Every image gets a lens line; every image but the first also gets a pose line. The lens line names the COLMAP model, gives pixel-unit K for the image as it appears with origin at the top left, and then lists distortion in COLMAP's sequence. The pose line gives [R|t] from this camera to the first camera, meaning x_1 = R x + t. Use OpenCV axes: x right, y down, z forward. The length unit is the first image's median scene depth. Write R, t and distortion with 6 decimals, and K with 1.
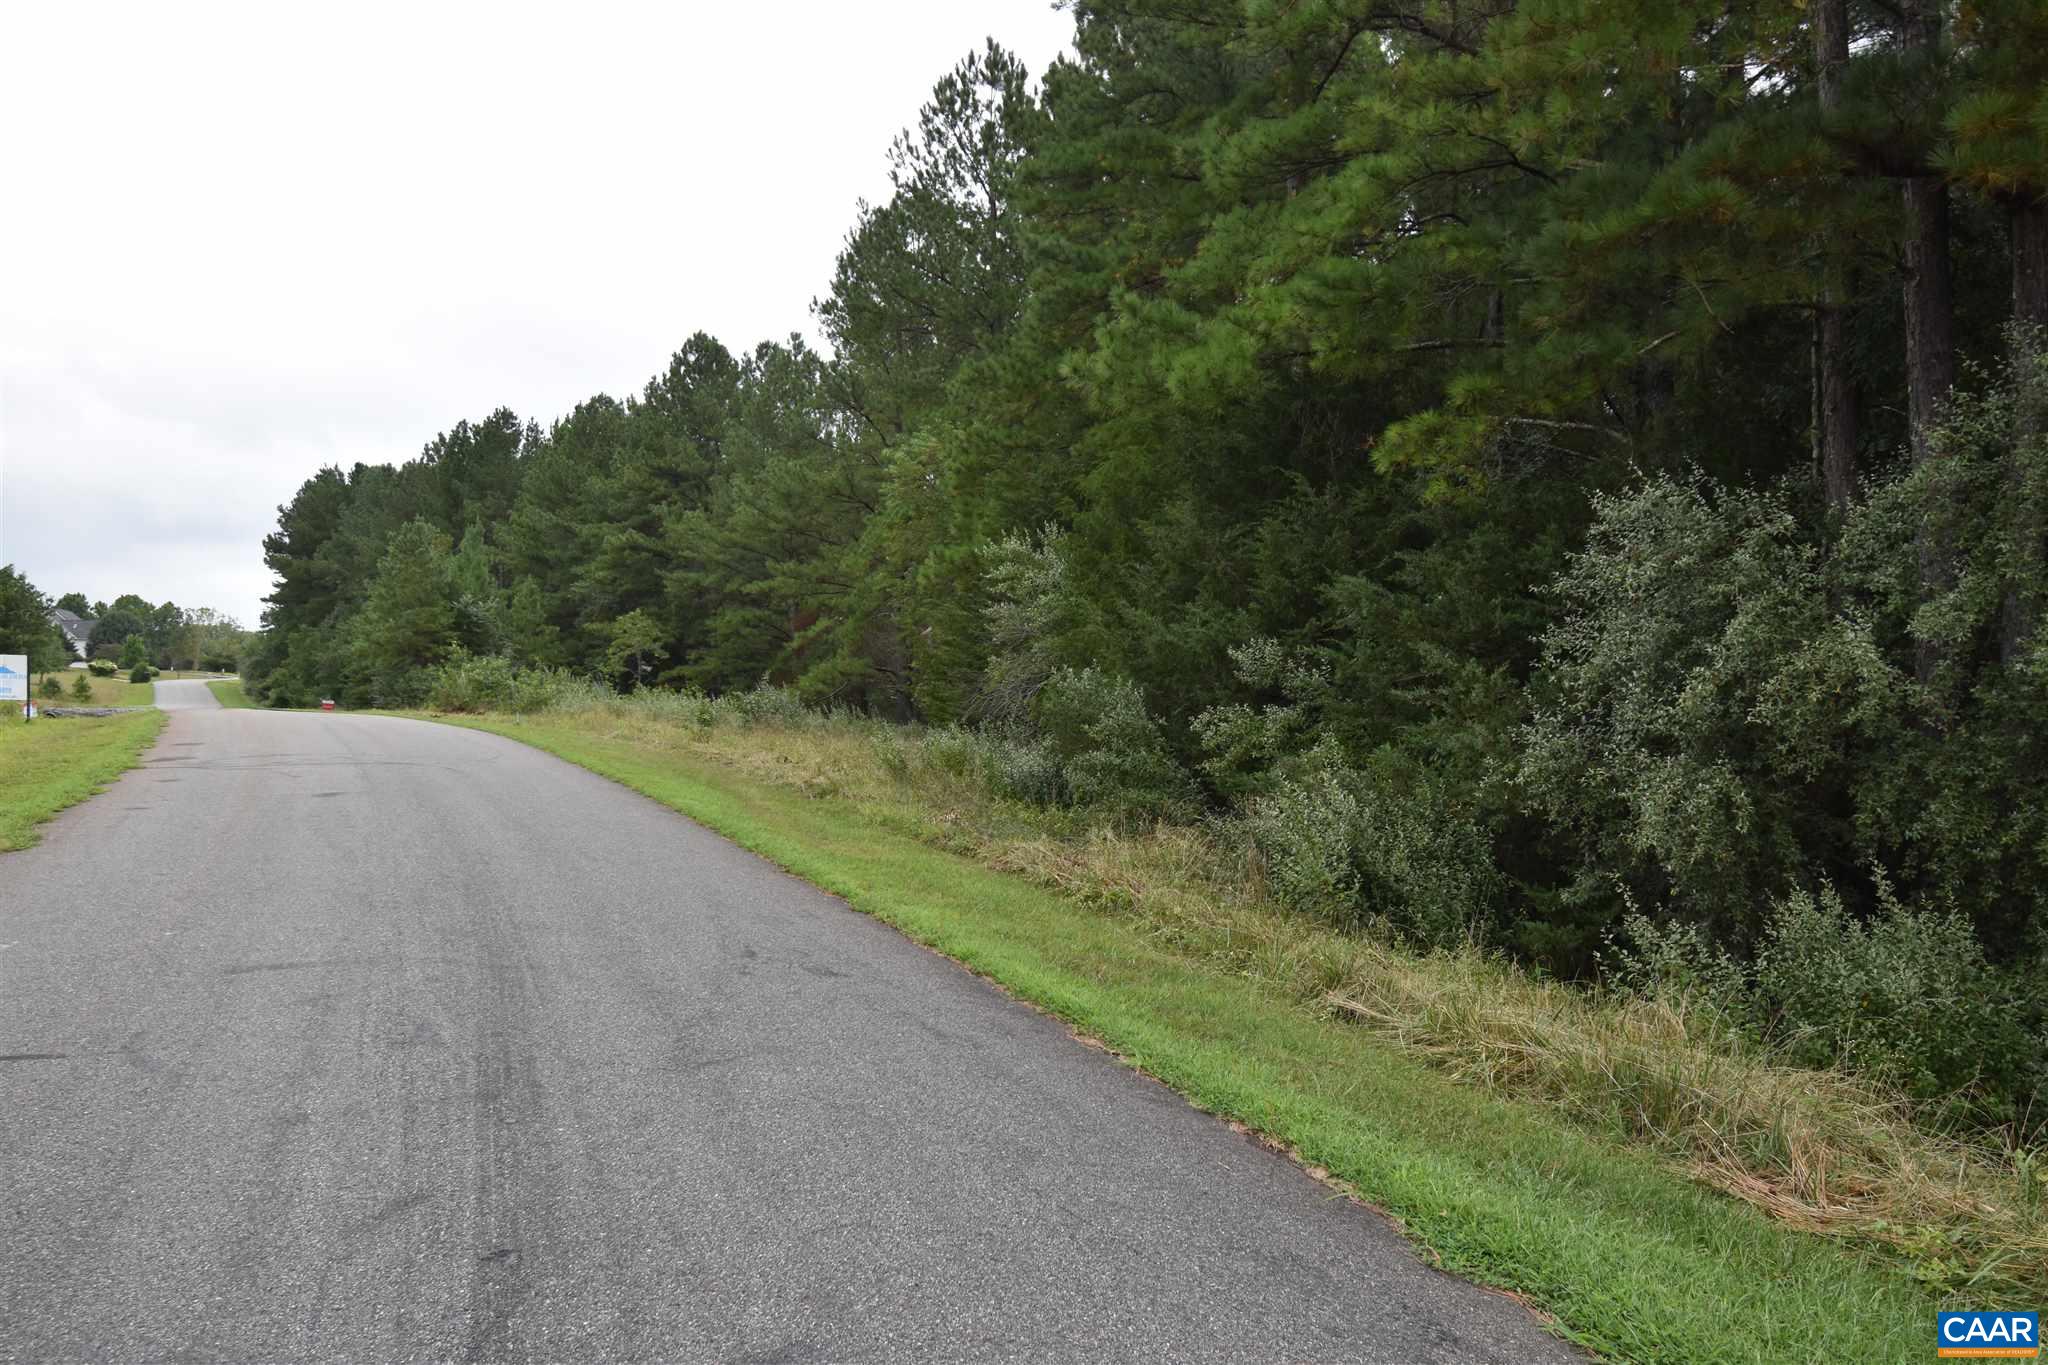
lens RADIAL K [[1659.4, 0, 1024.0], [0, 1659.4, 682.5], [0, 0, 1]] dist [0.008066, -0.029120]
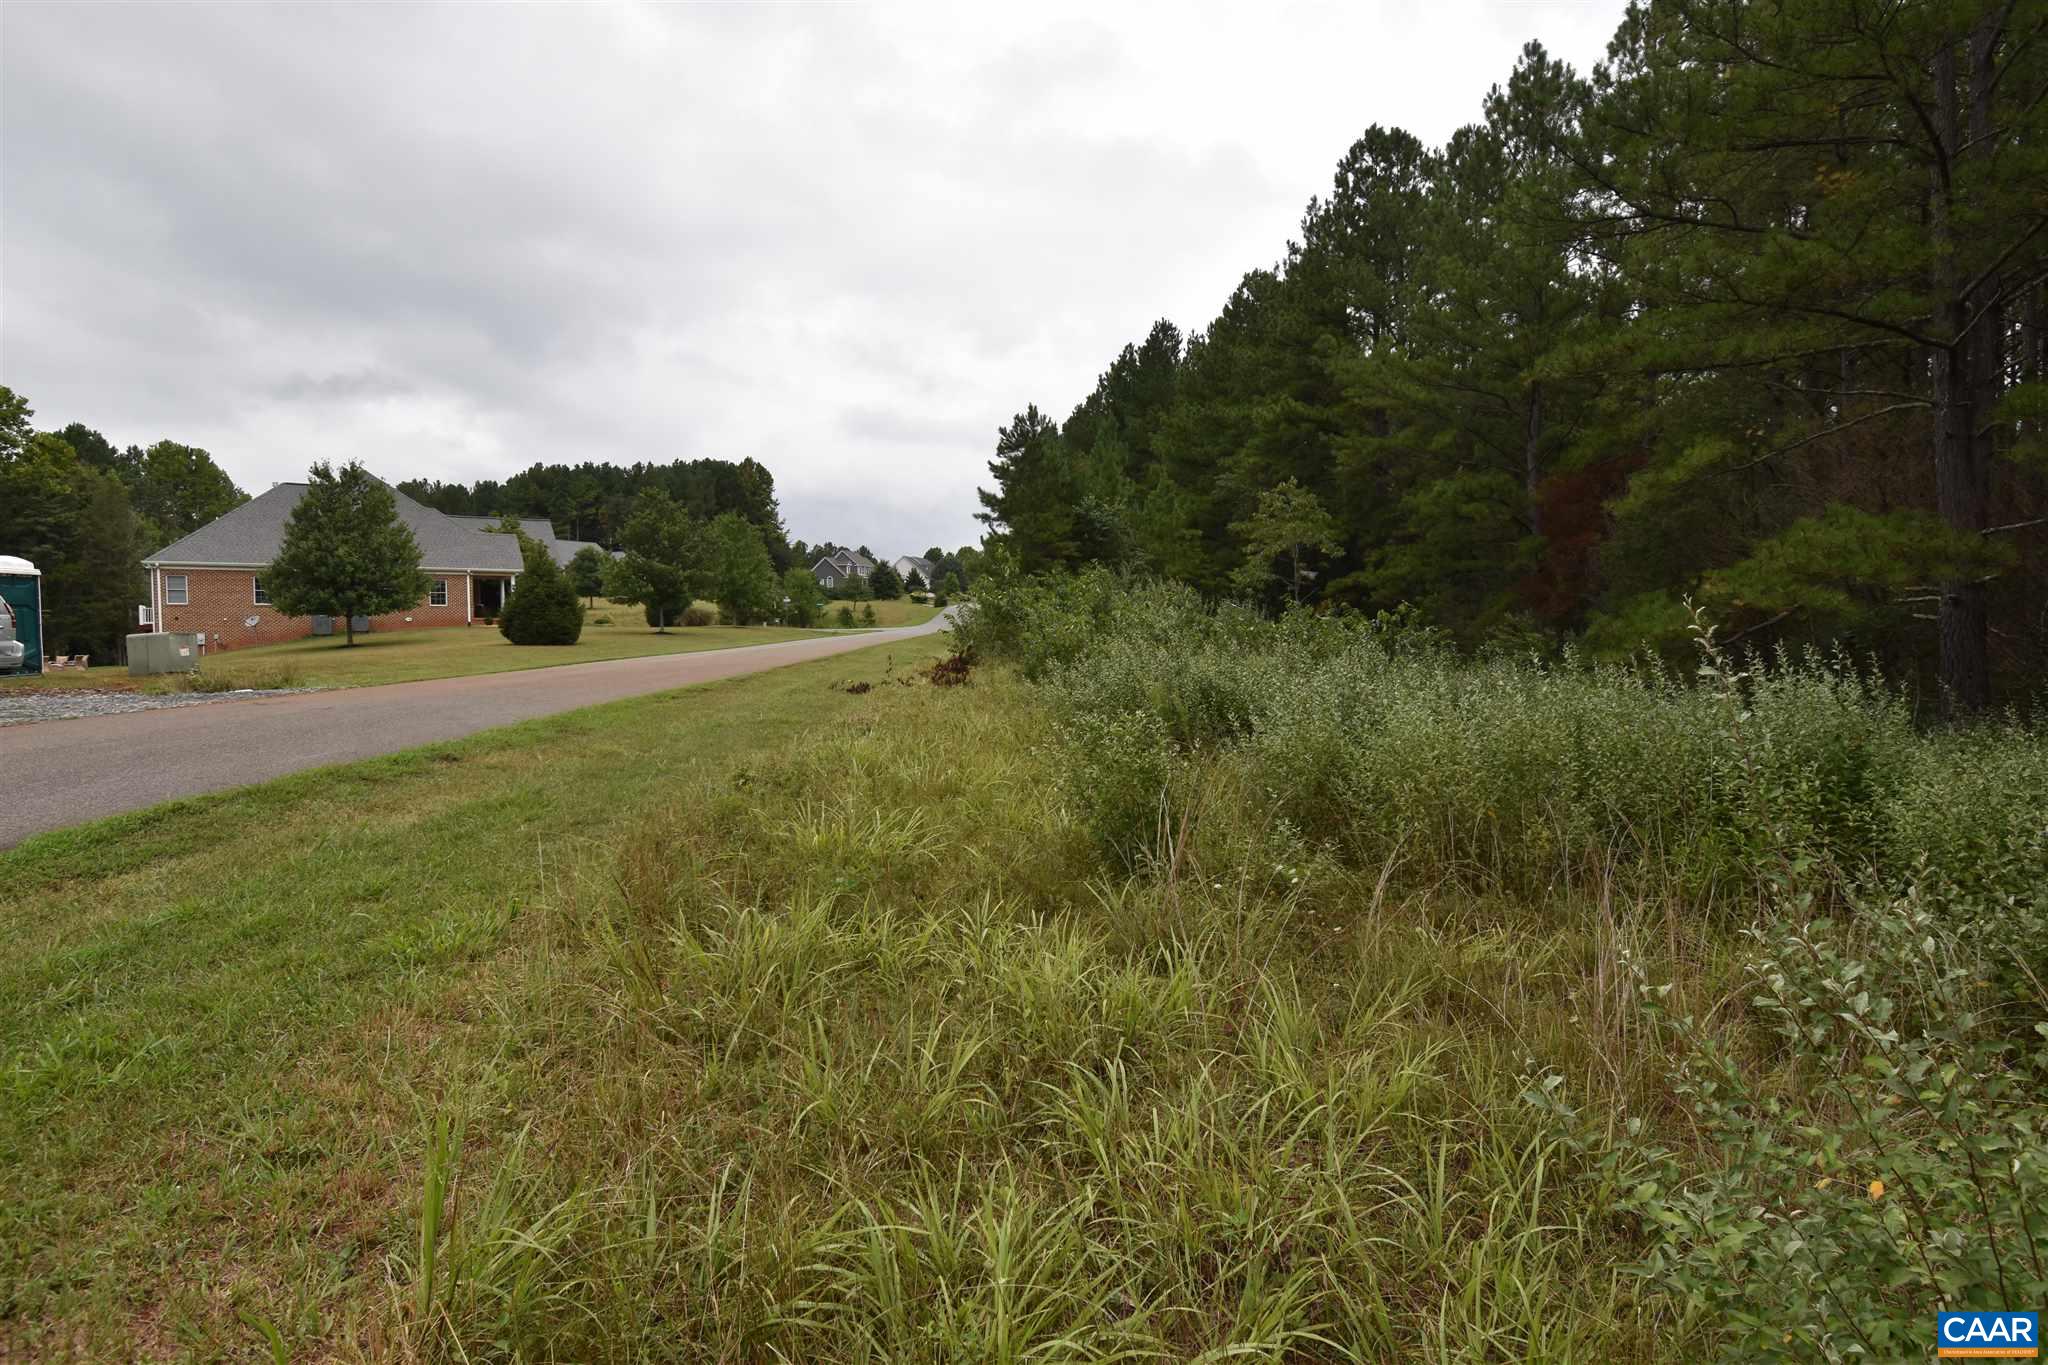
lens RADIAL K [[1148.0, 0, 1024.0], [0, 1148.0, 682.5], [0, 0, 1]] dist [-0.001404, -0.000225]
pose [[0.890343, -0.000509, -0.455291, -0.392576], [0.035882, 0.996967, 0.069053, -0.005070], [0.453875, -0.077818, 0.887661, 1.758128]]
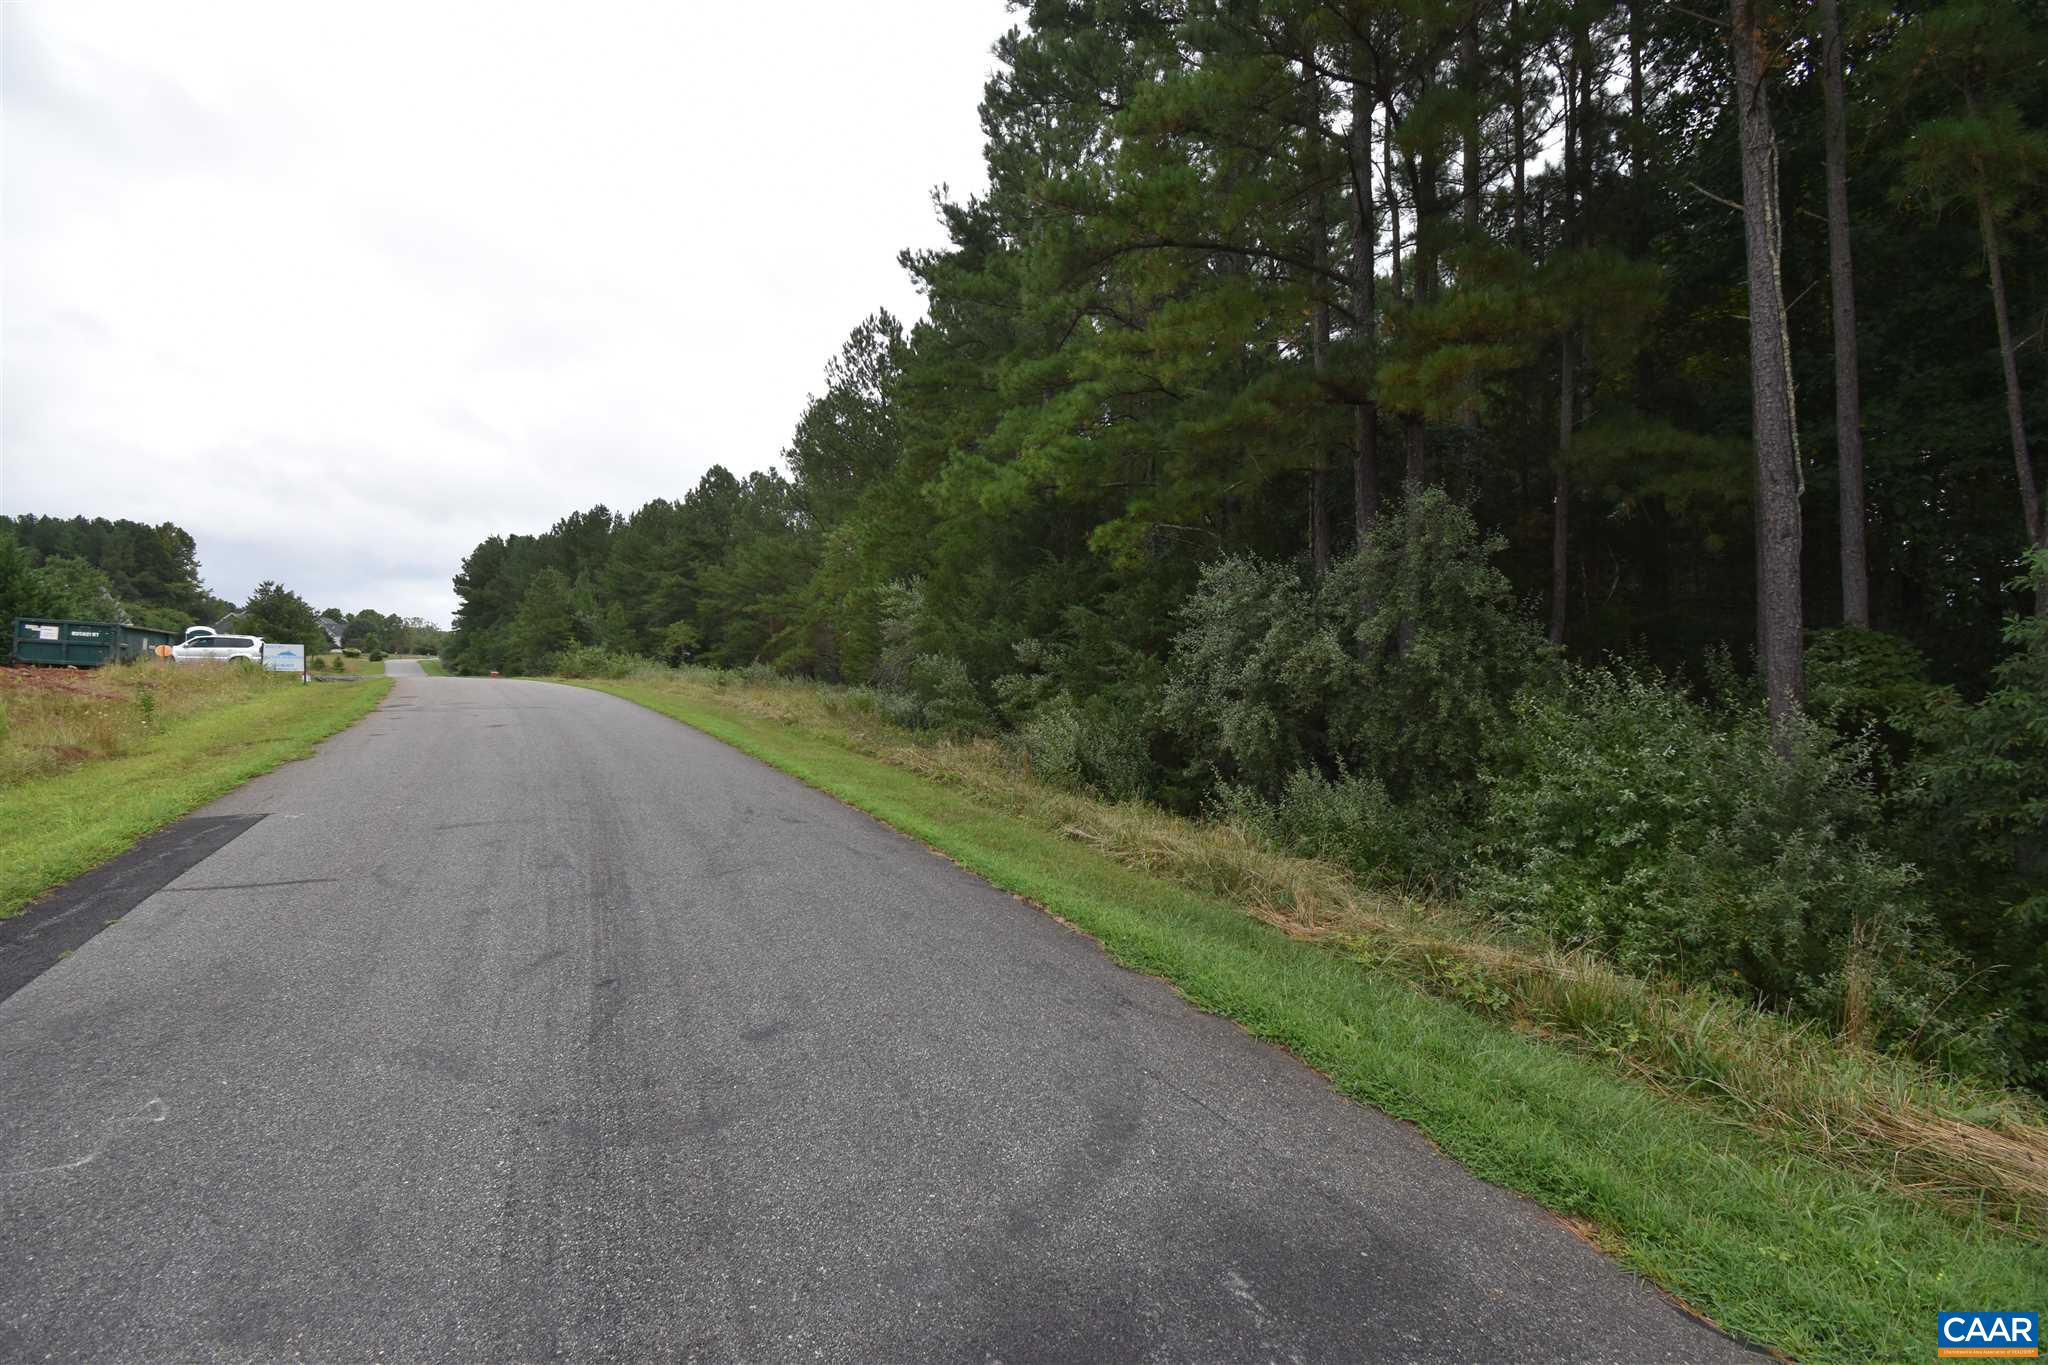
lens RADIAL K [[893.8, 0, 1021.8], [0, 893.8, 679.3], [0, 0, 1]] dist [0.021486, -0.026308]
pose [[0.990966, -0.000717, 0.134115, -0.001646], [-0.001858, 0.999816, 0.019078, 0.000232], [-0.134104, -0.019155, 0.990782, -0.002663]]
